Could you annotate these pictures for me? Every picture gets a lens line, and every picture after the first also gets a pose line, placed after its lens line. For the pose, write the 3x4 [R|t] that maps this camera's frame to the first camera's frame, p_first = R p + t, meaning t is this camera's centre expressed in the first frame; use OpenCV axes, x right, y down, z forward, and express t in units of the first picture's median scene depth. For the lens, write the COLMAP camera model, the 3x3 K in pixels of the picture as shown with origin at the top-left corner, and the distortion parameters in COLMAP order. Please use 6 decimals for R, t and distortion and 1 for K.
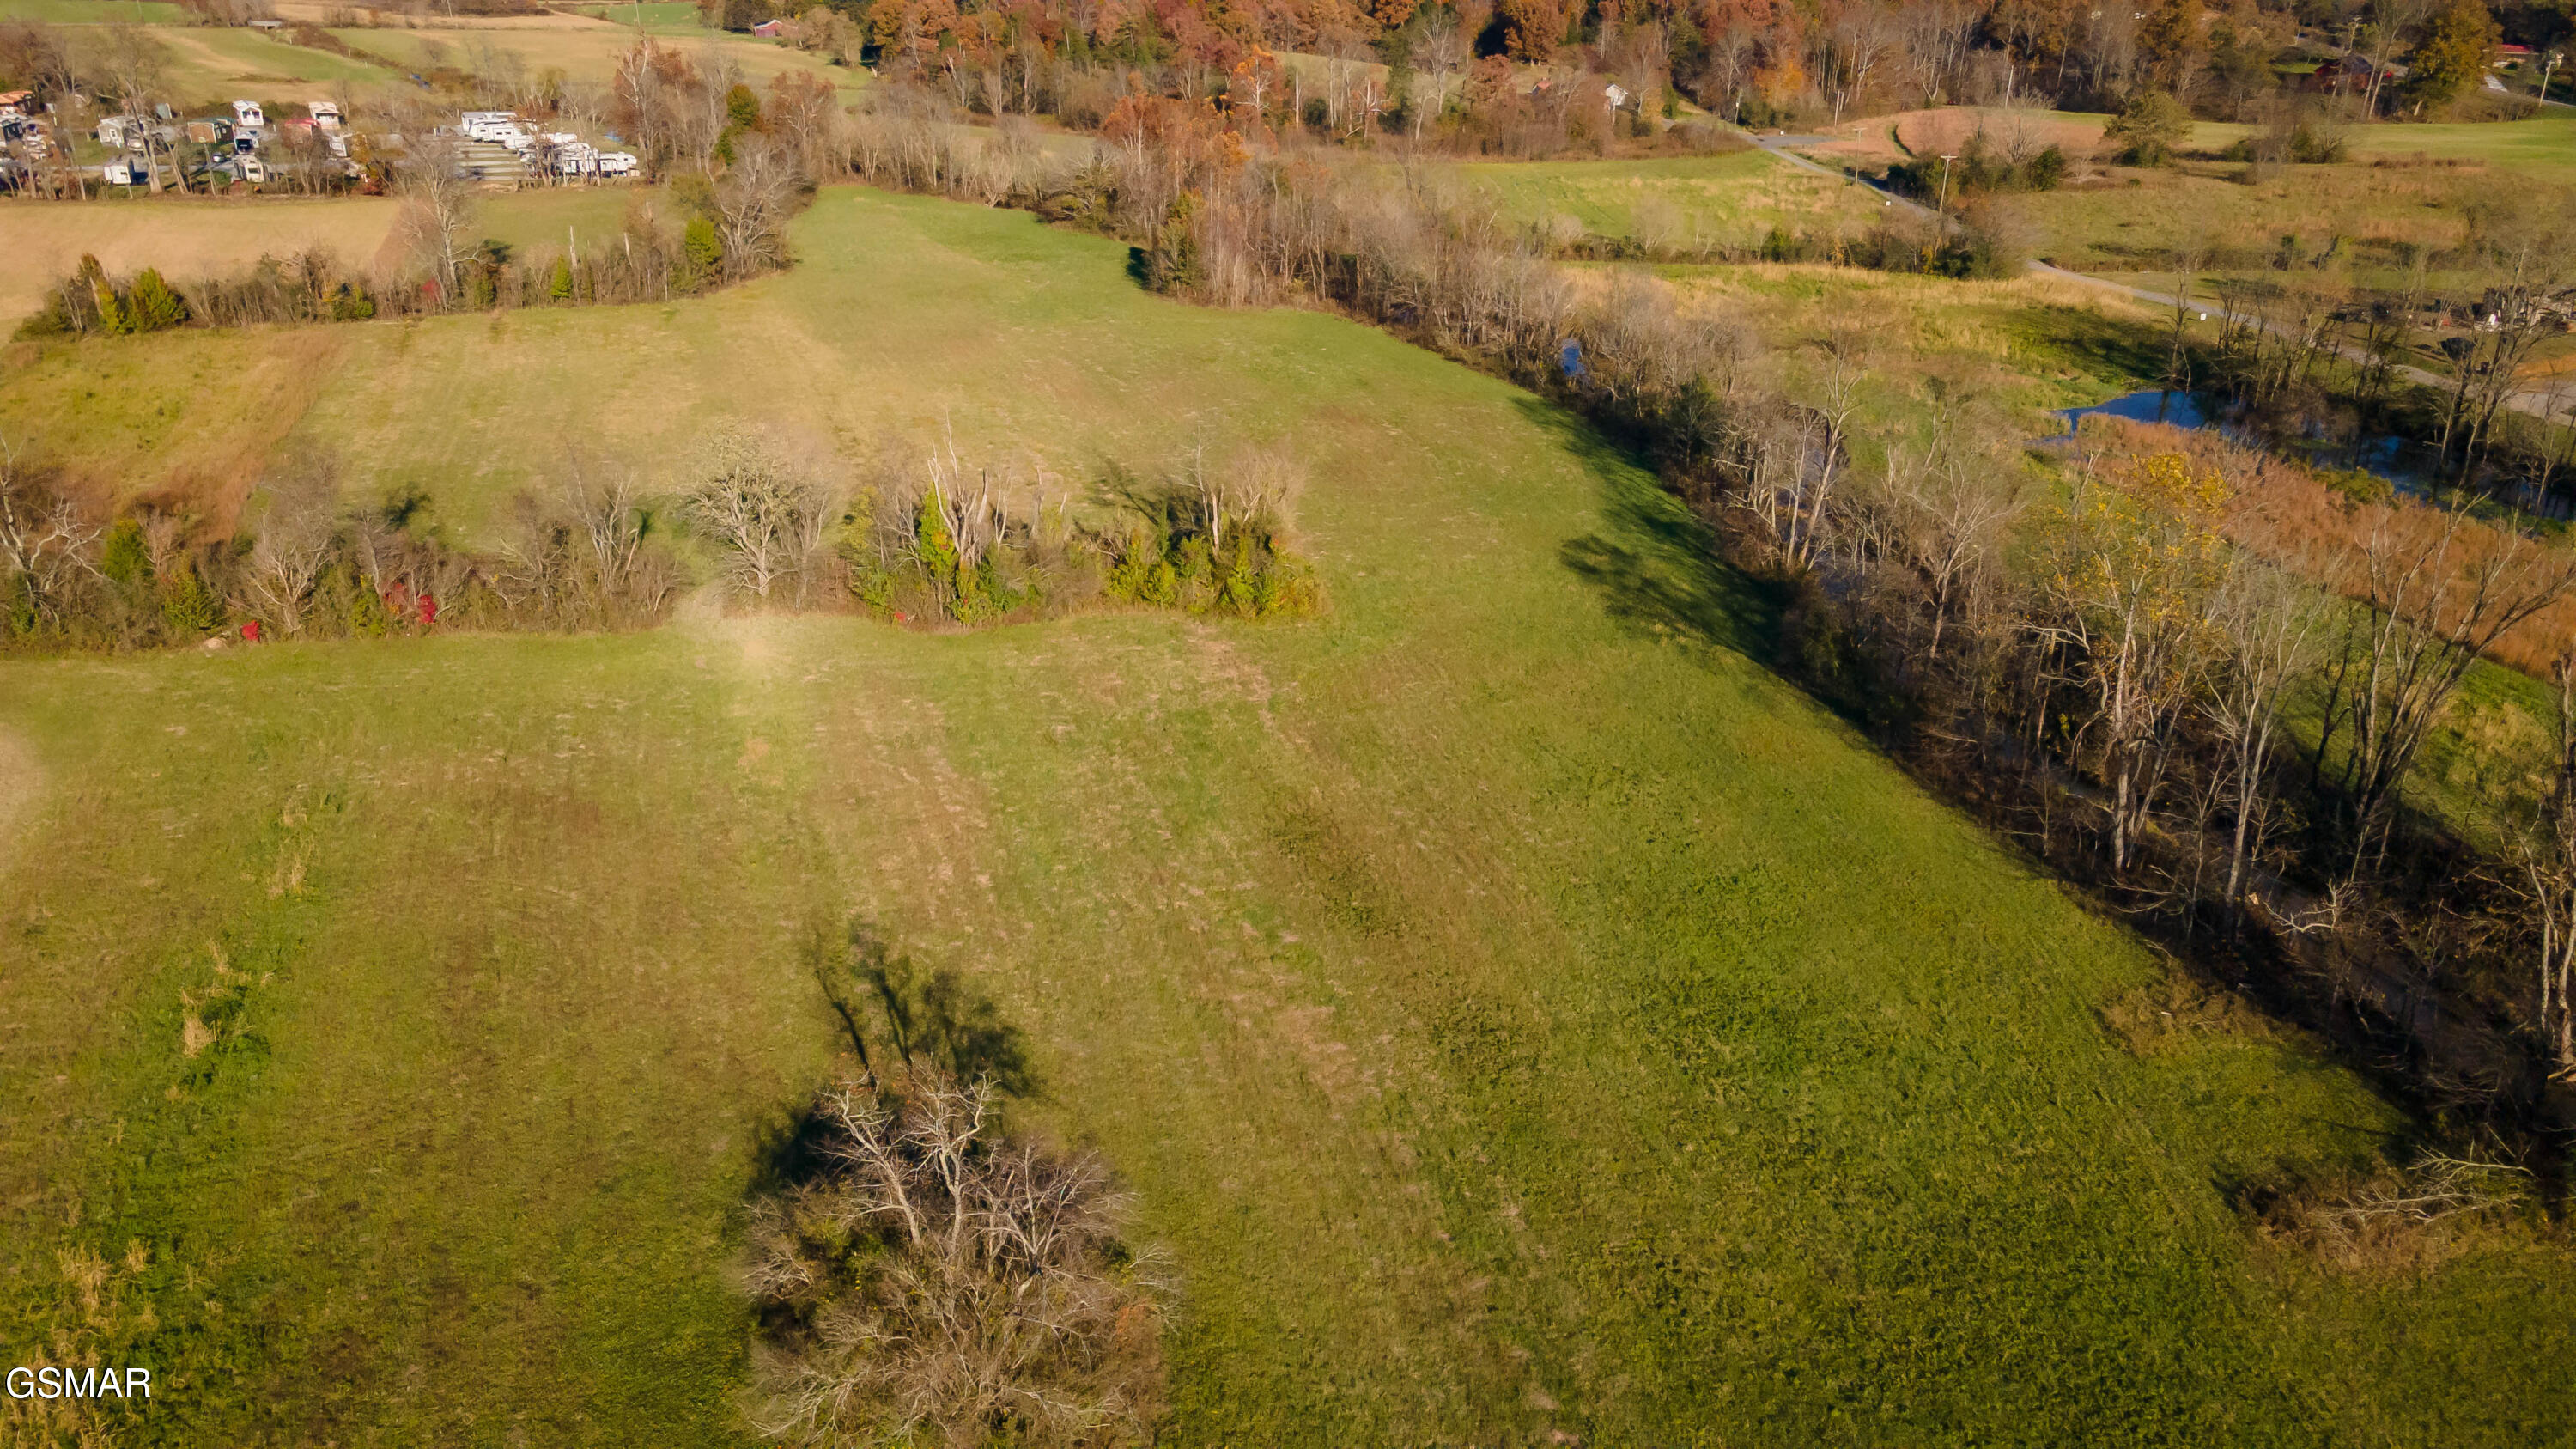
lens RADIAL K [[1913.8, 0, 1283.4], [0, 1913.8, 681.6], [0, 0, 1]] dist [0.041496, 0.016617]
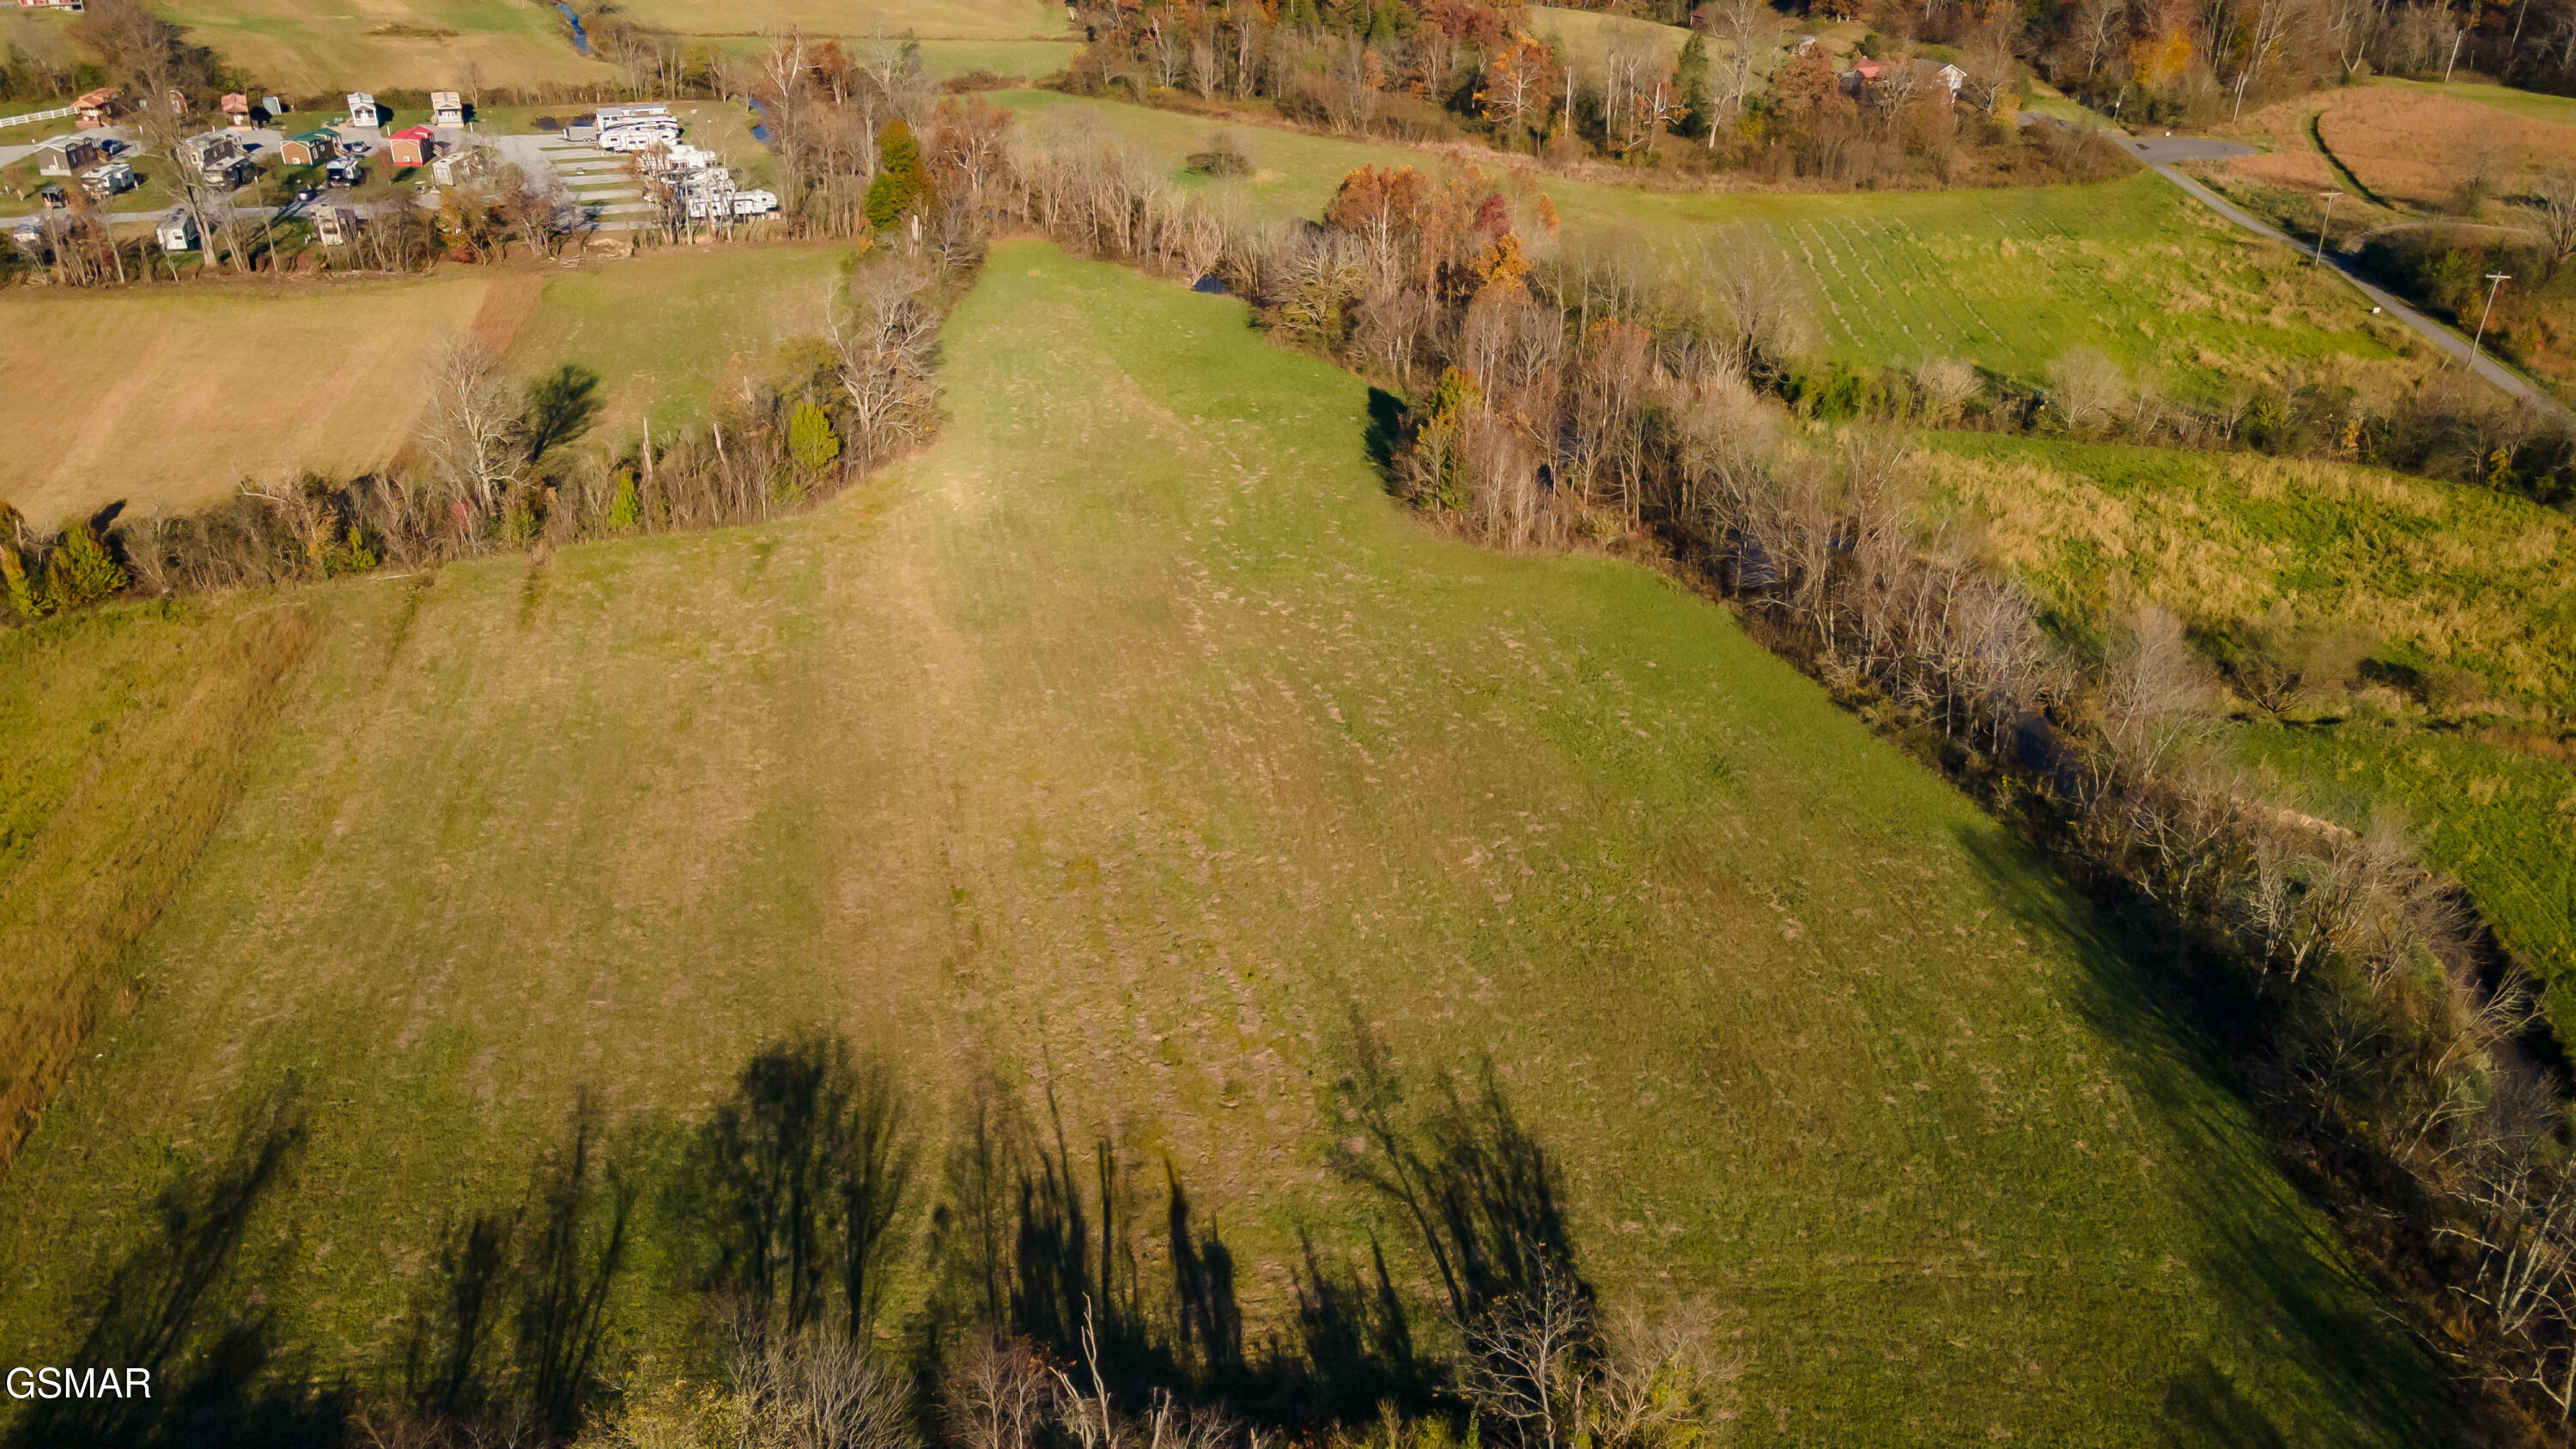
lens RADIAL K [[1865.0, 0, 1269.6], [0, 1865.0, 722.6], [0, 0, 1]] dist [0.035421, 0.027168]
pose [[0.993788, 0.051351, -0.098733, -0.034312], [-0.040651, 0.993375, 0.107484, -0.153430], [0.103599, -0.102803, 0.989292, 0.210709]]
